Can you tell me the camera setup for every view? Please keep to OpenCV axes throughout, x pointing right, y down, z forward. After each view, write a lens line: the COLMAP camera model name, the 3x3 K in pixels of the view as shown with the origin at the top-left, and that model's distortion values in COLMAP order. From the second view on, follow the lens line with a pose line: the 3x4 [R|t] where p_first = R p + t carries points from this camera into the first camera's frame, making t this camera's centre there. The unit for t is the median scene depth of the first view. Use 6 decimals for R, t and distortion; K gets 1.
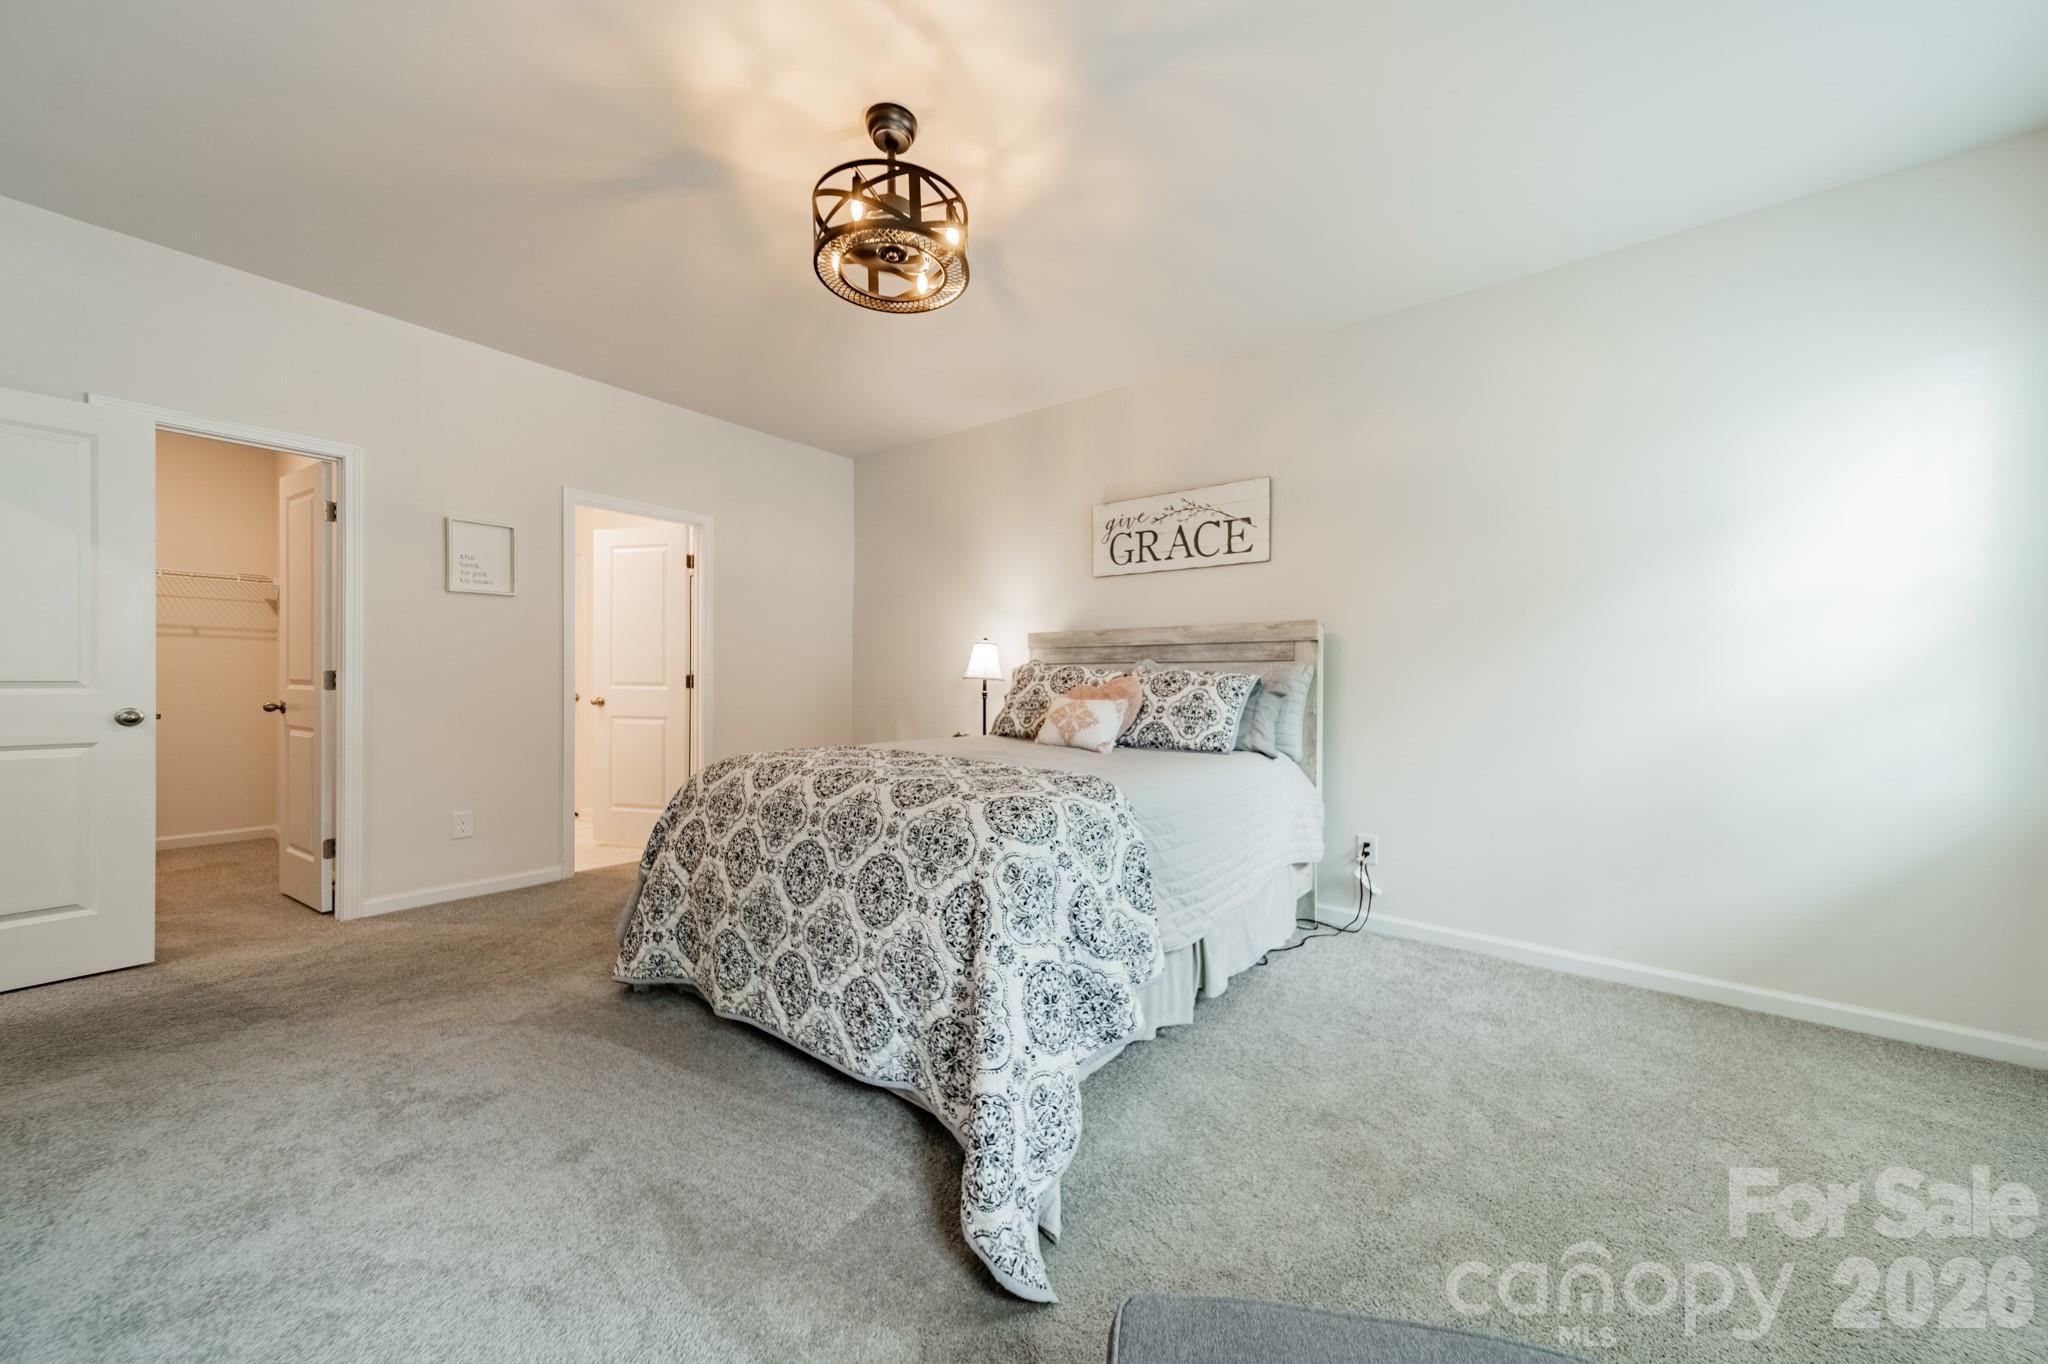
lens RADIAL K [[716.3, 0, 1028.2], [0, 716.3, 685.5], [0, 0, 1]] dist [0.009288, 0.000040]
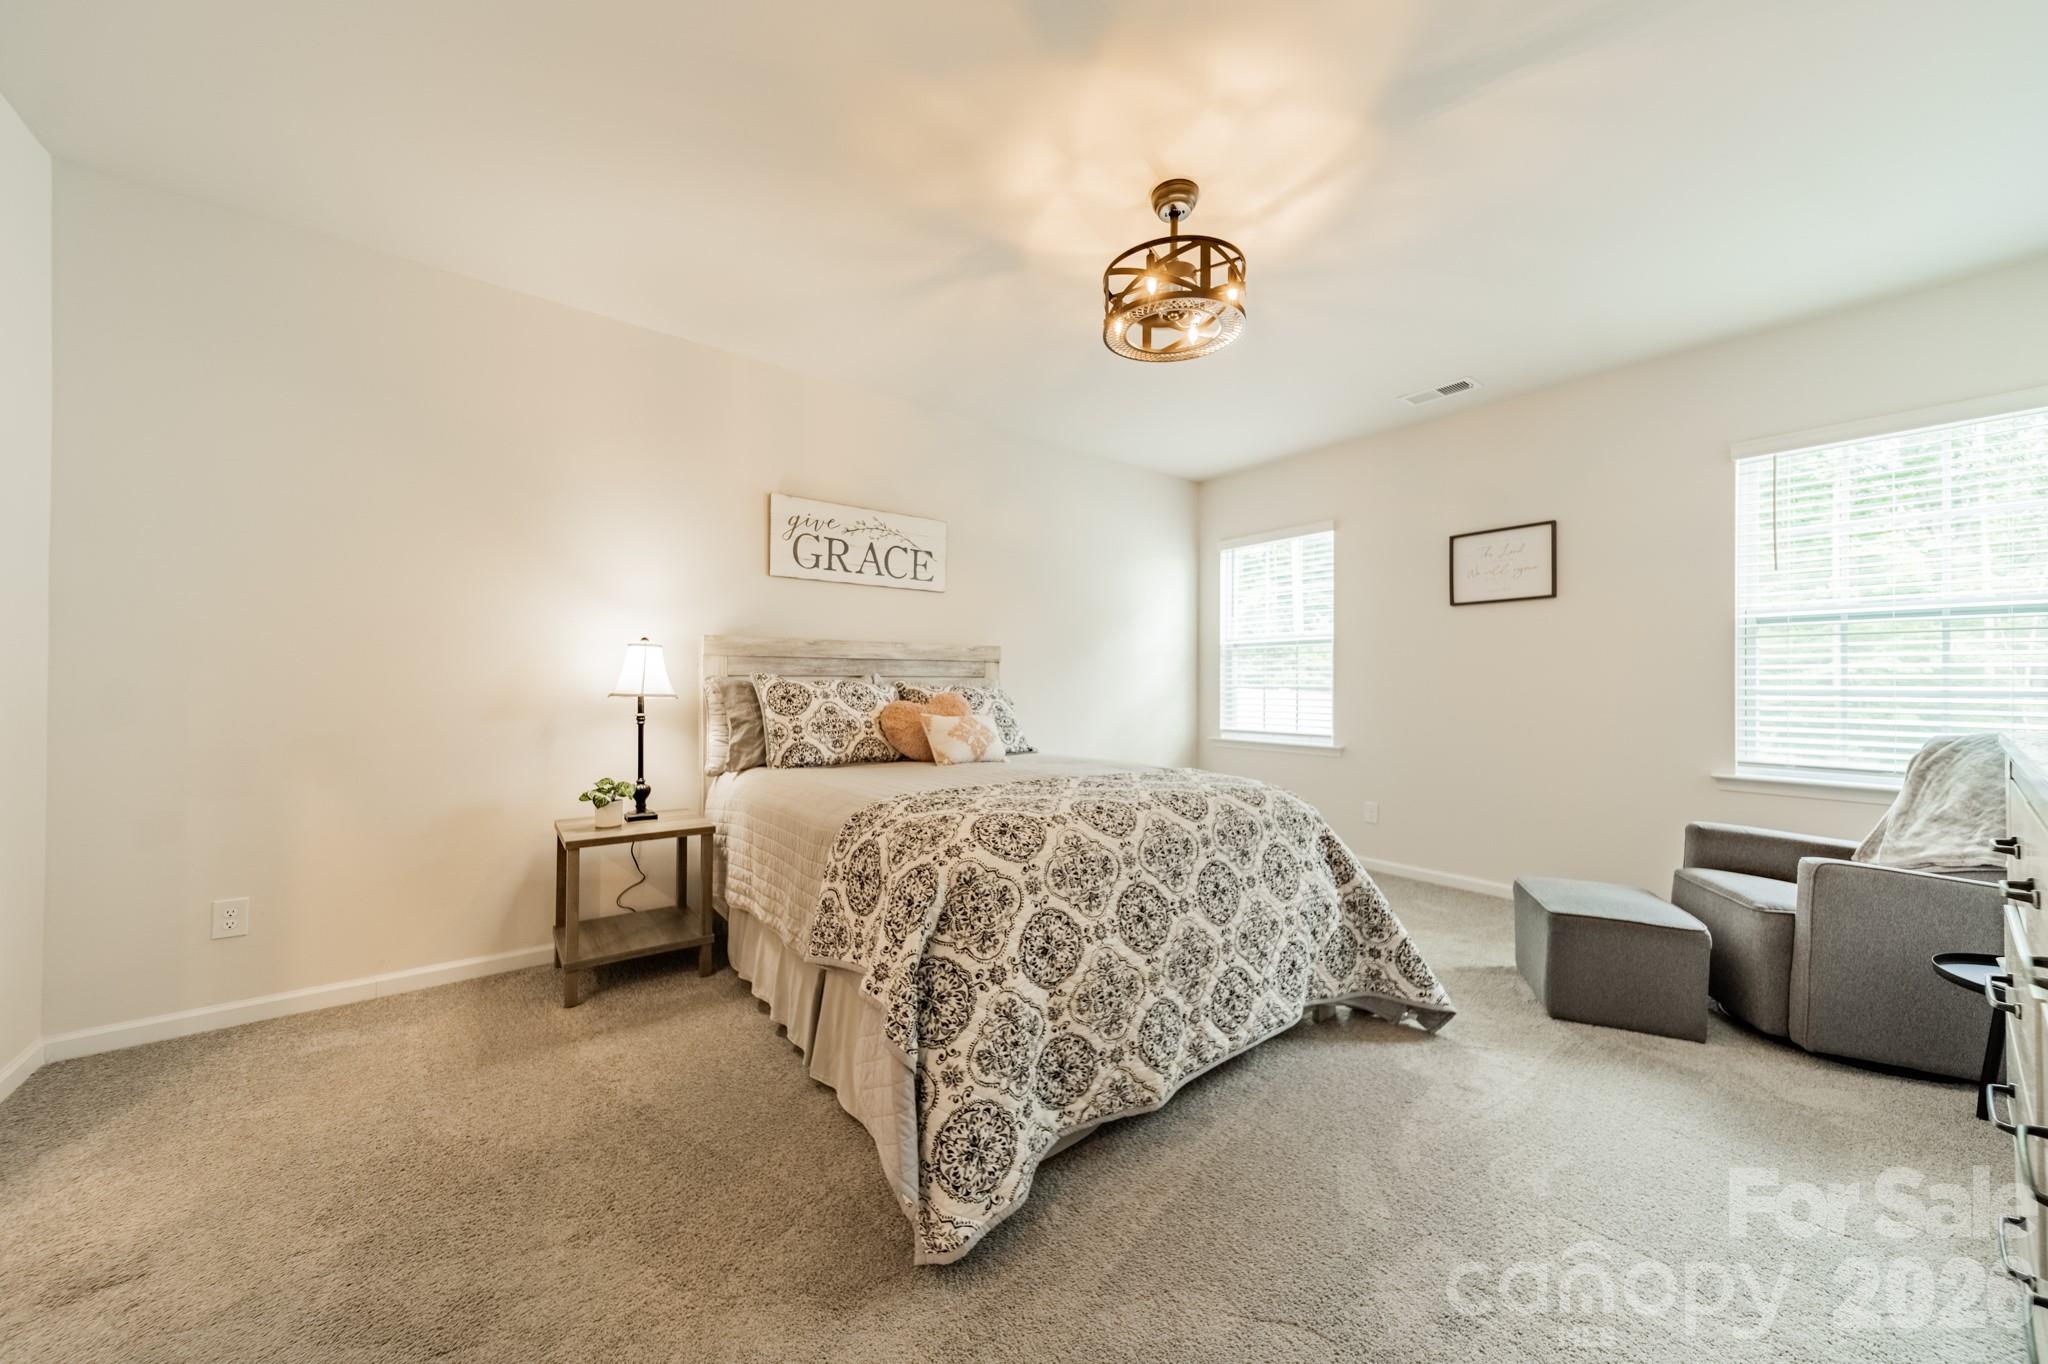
lens RADIAL K [[716.3, 0, 1028.2], [0, 716.3, 685.5], [0, 0, 1]] dist [0.009288, 0.000040]
pose [[0.245004, -0.010560, 0.969464, -0.767560], [0.007485, 0.999931, 0.009000, -0.028010], [-0.969493, 0.005052, 0.245067, 0.561109]]
